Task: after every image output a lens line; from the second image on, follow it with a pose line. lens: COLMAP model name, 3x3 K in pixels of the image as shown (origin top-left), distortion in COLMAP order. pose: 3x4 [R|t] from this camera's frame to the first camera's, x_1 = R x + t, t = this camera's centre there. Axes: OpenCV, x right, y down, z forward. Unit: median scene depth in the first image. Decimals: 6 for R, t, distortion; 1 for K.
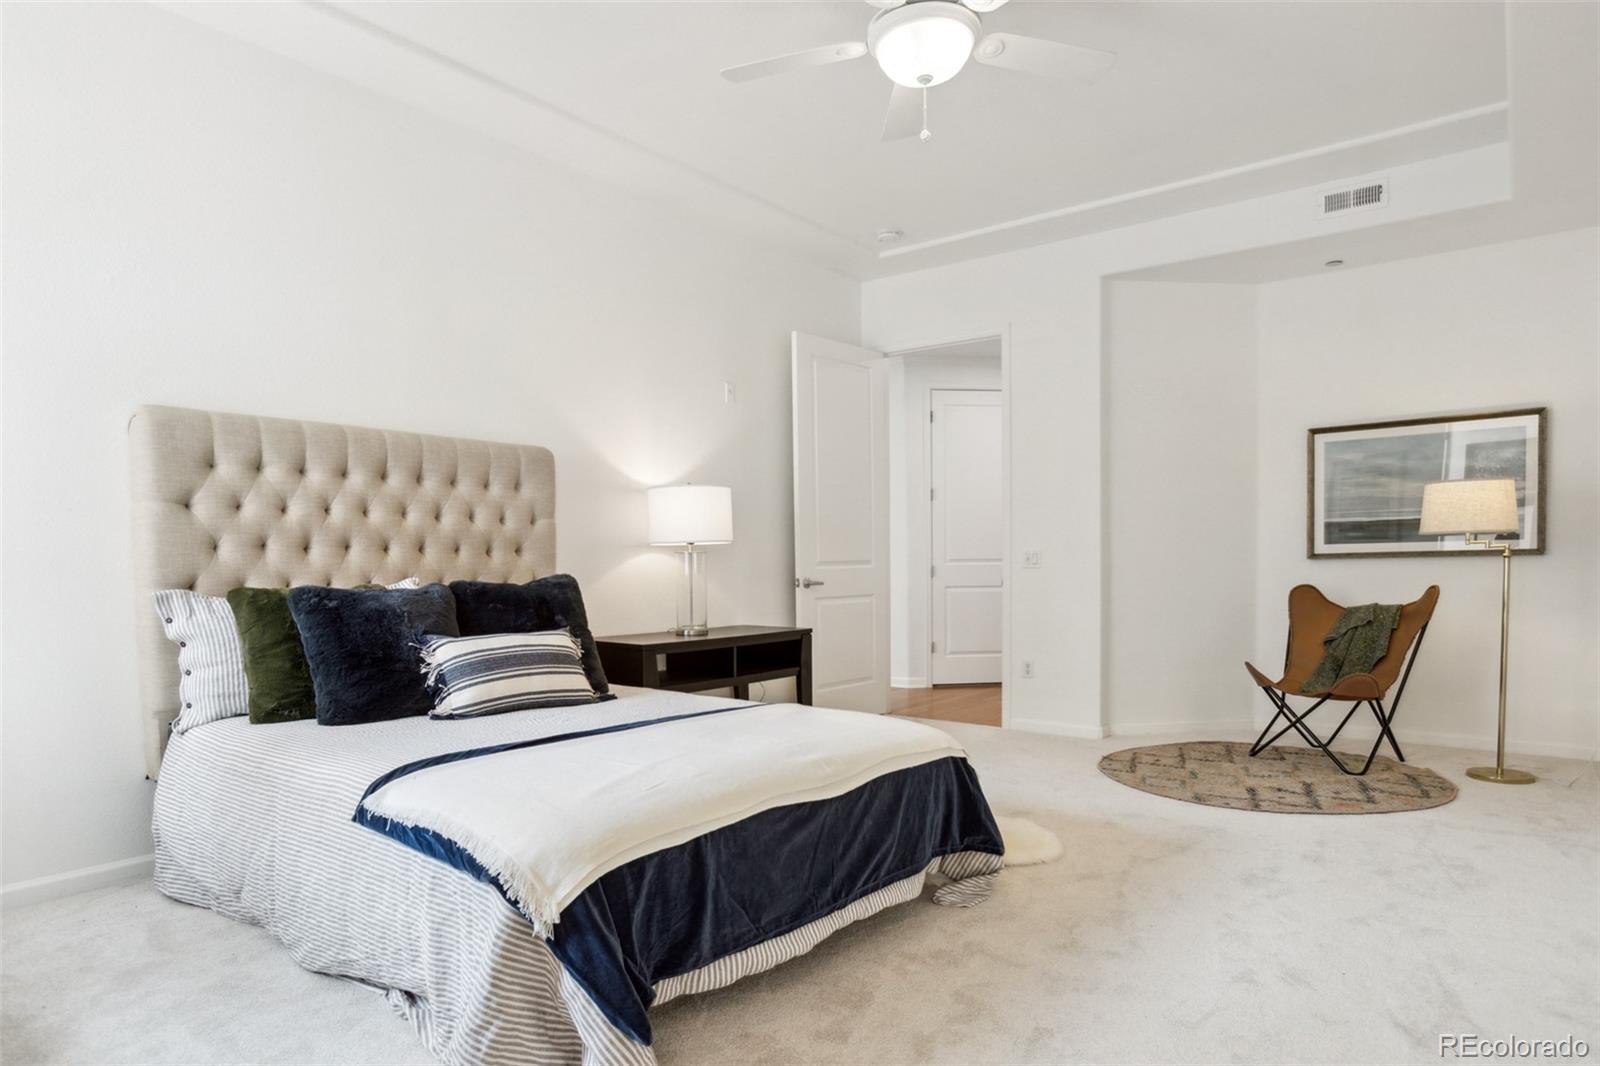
lens RADIAL K [[974.4, 0, 802.7], [0, 974.4, 601.5], [0, 0, 1]] dist [0.021569, 0.001015]
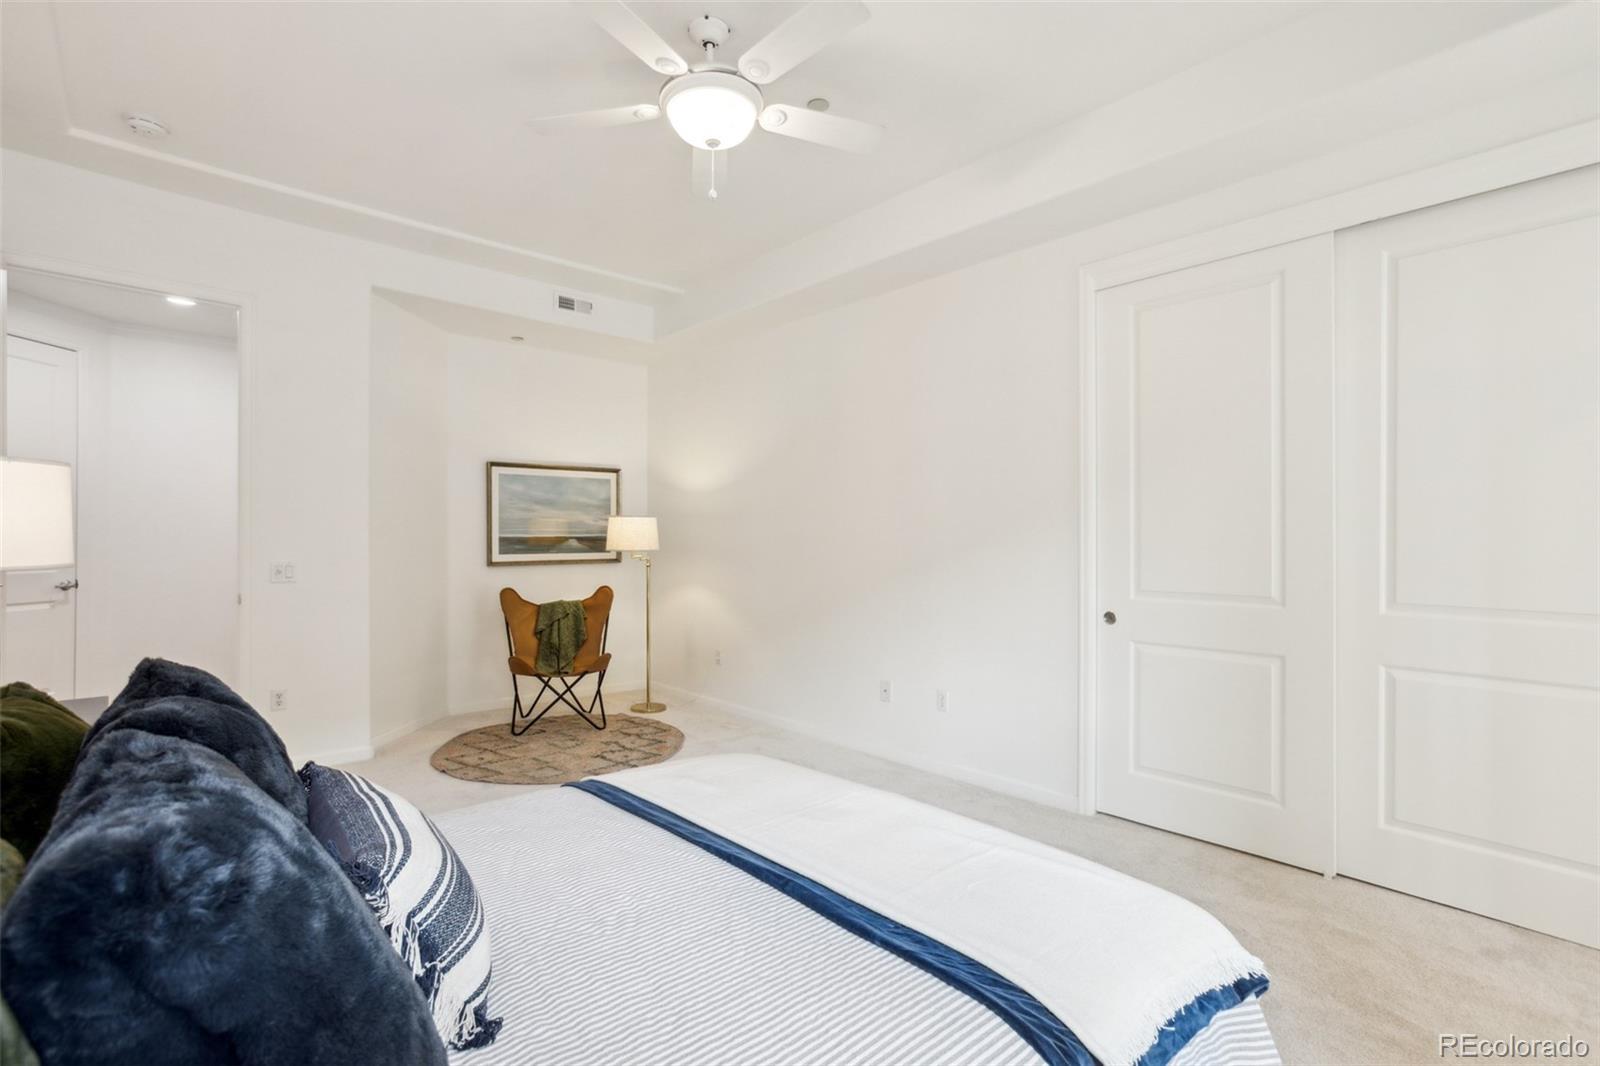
lens RADIAL K [[764.9, 0, 831.0], [0, 764.9, 533.9], [0, 0, 1]] dist [-0.043176, 0.038495]
pose [[0.196357, 0.022049, 0.980284, -0.385383], [0.035811, 0.998919, -0.029641, -0.046335], [-0.979878, 0.040925, 0.195356, 0.447593]]
